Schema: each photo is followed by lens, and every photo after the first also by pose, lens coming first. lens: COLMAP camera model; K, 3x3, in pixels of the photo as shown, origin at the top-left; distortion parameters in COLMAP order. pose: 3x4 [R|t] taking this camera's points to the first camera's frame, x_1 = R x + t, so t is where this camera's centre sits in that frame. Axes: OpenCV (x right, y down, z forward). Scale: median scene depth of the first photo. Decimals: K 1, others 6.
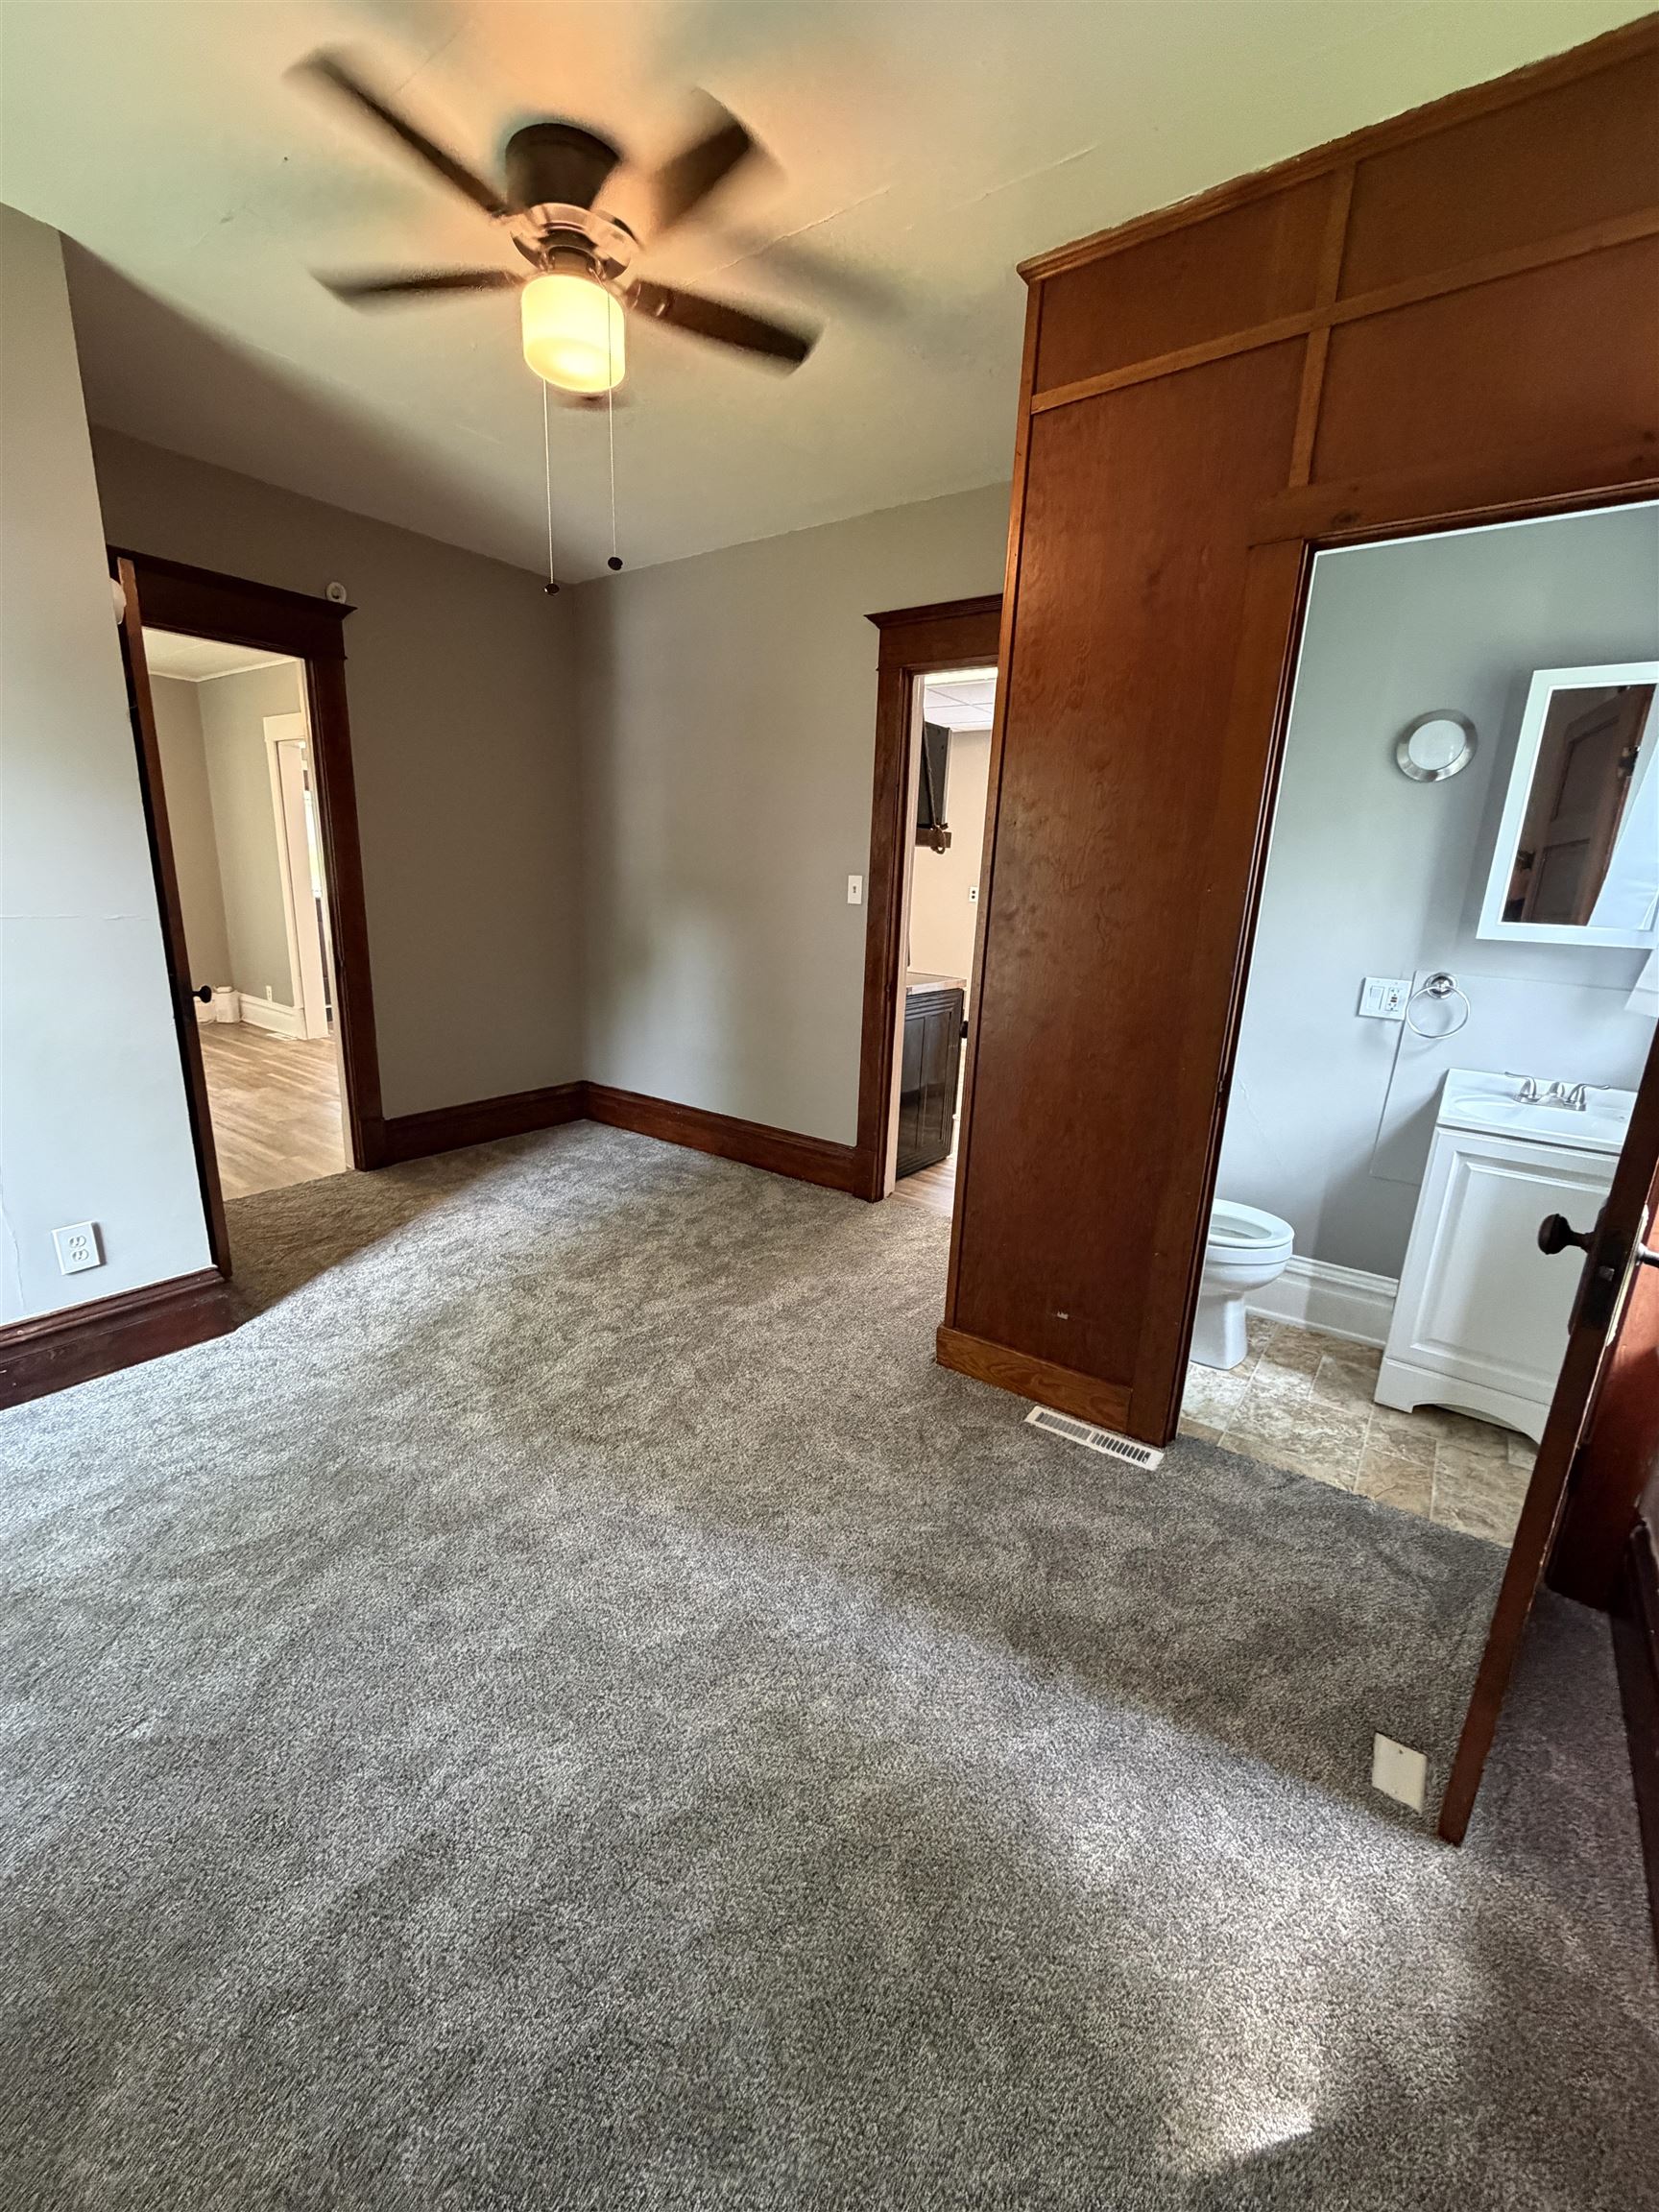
lens RADIAL K [[891.3, 0, 821.5], [0, 891.3, 1101.3], [0, 0, 1]] dist [0.001856, 0.000249]
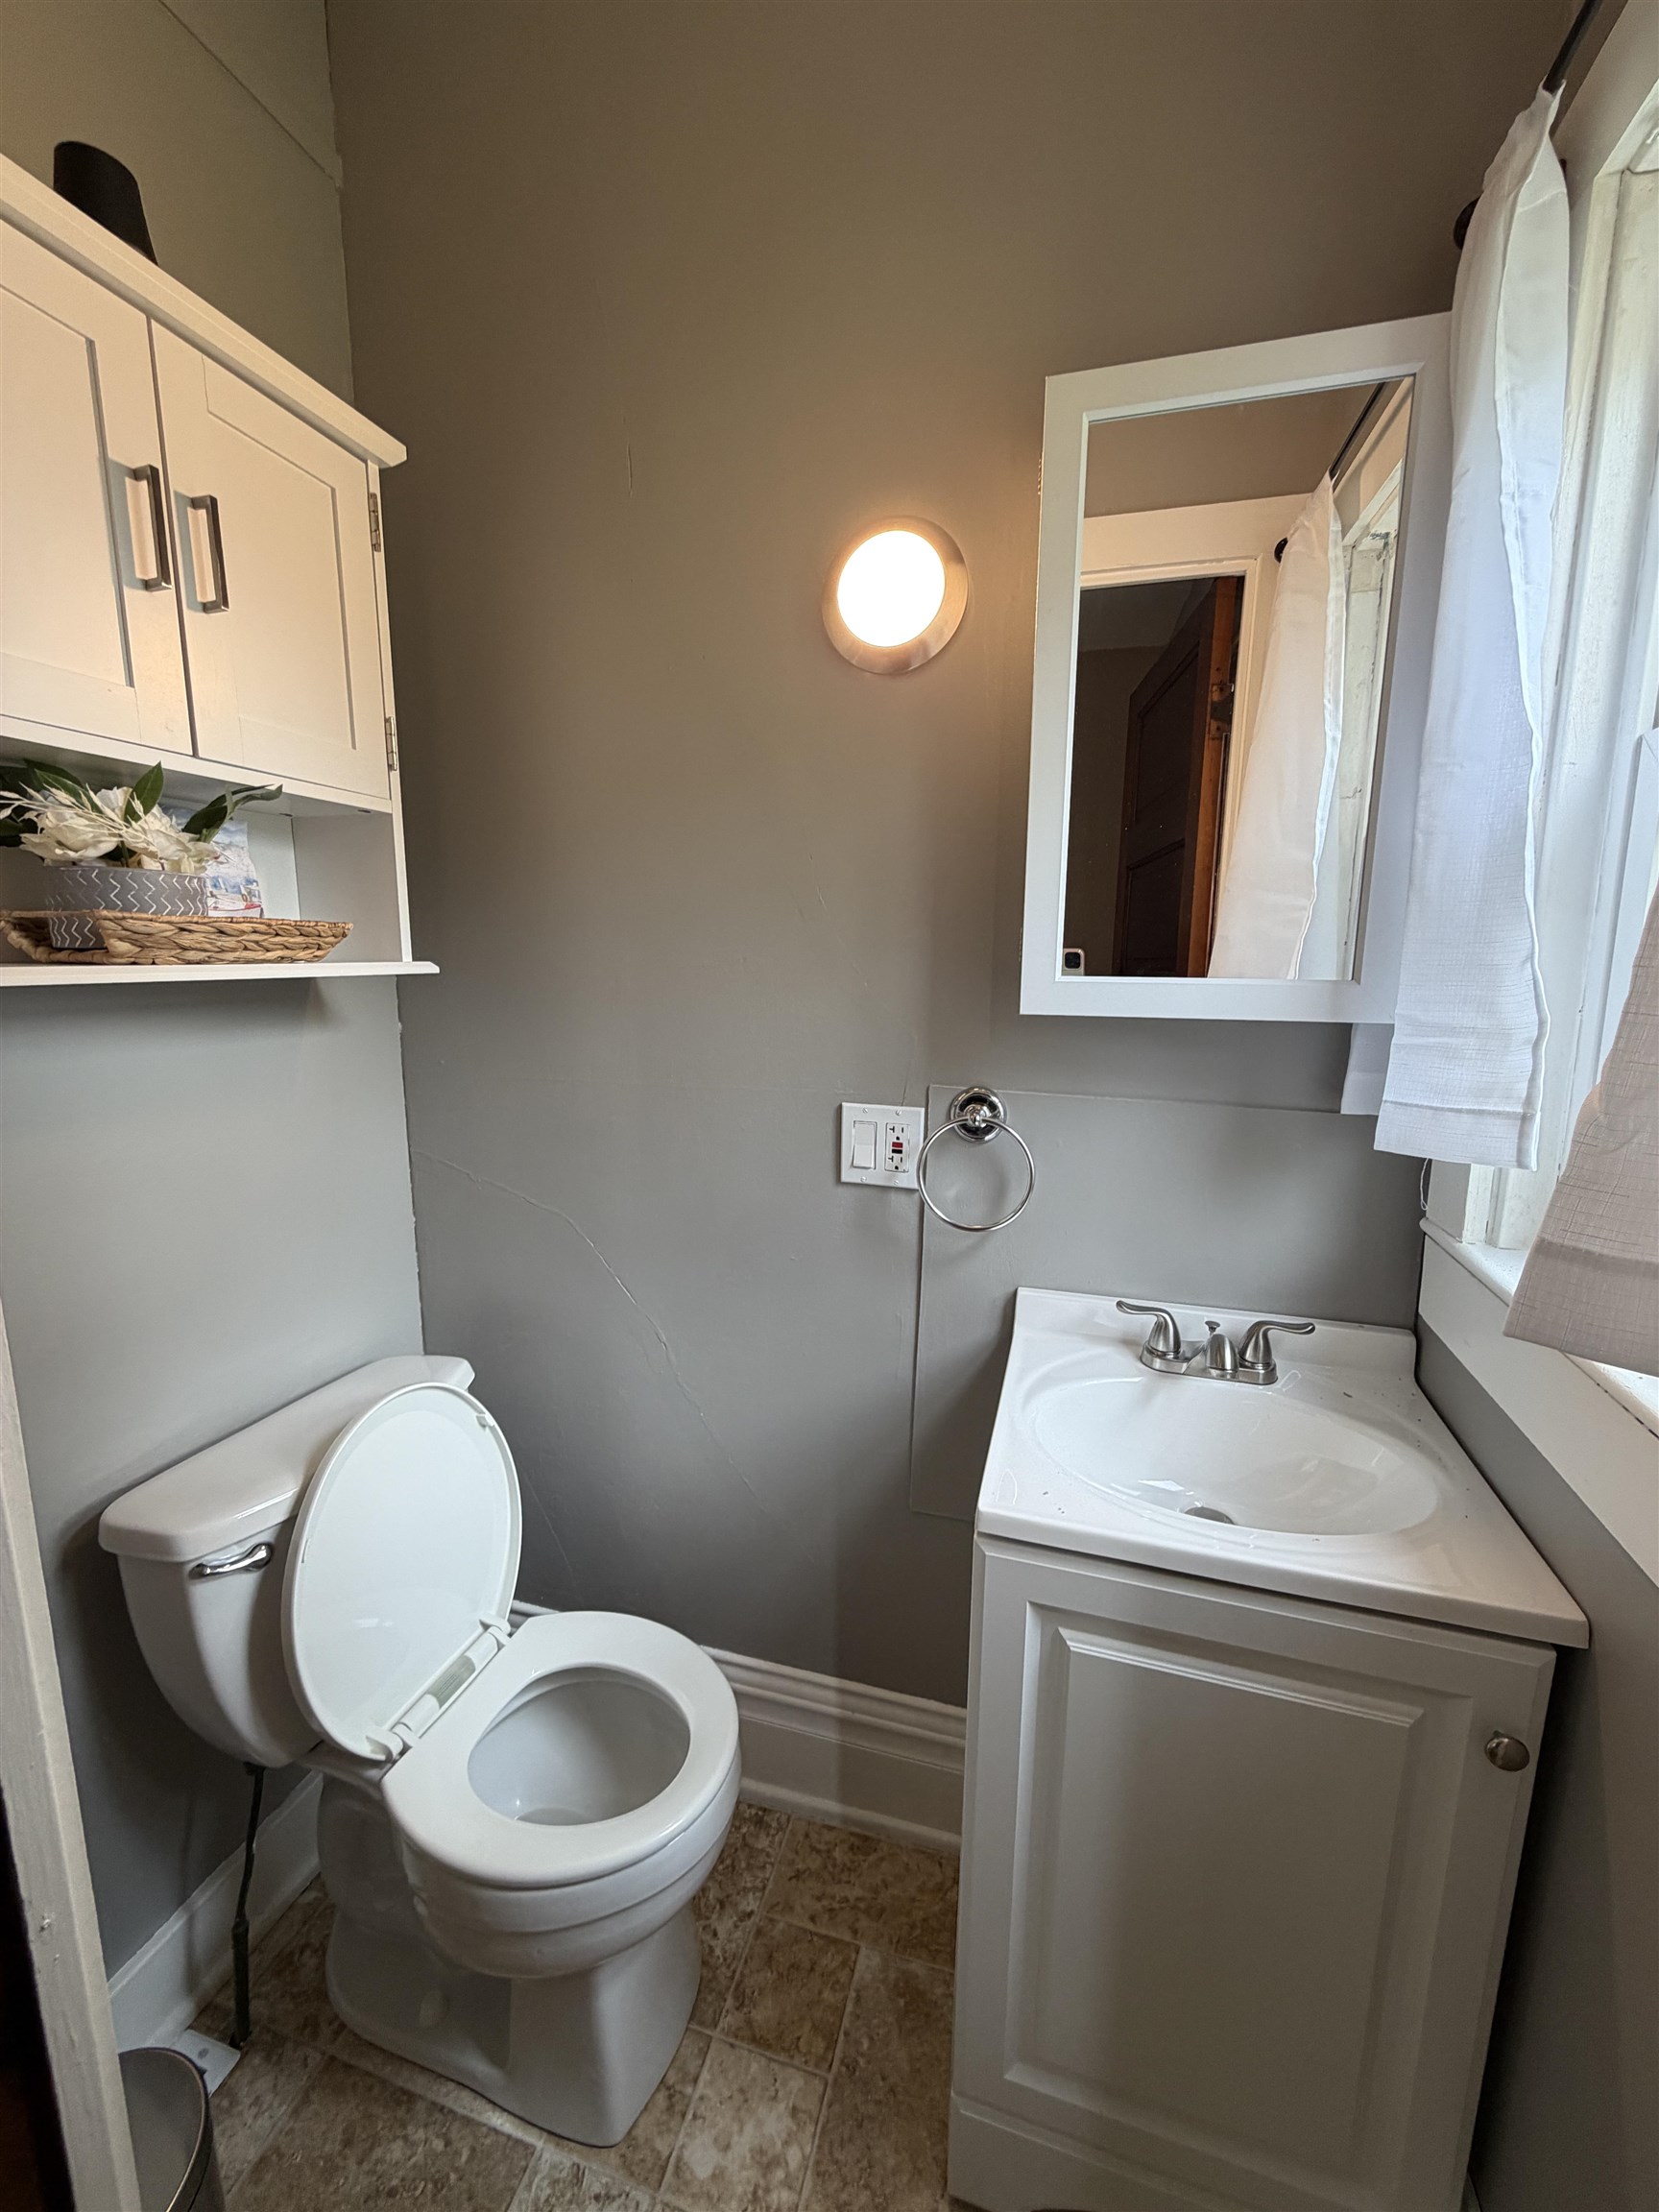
lens RADIAL K [[891.3, 0, 834.1], [0, 891.3, 1108.4], [0, 0, 1]] dist [0.001856, 0.000249]
pose [[0.939656, -0.083874, 0.331679, 0.470938], [0.109154, 0.992313, -0.058303, -0.114122], [-0.324239, 0.090989, 0.941589, 0.588517]]
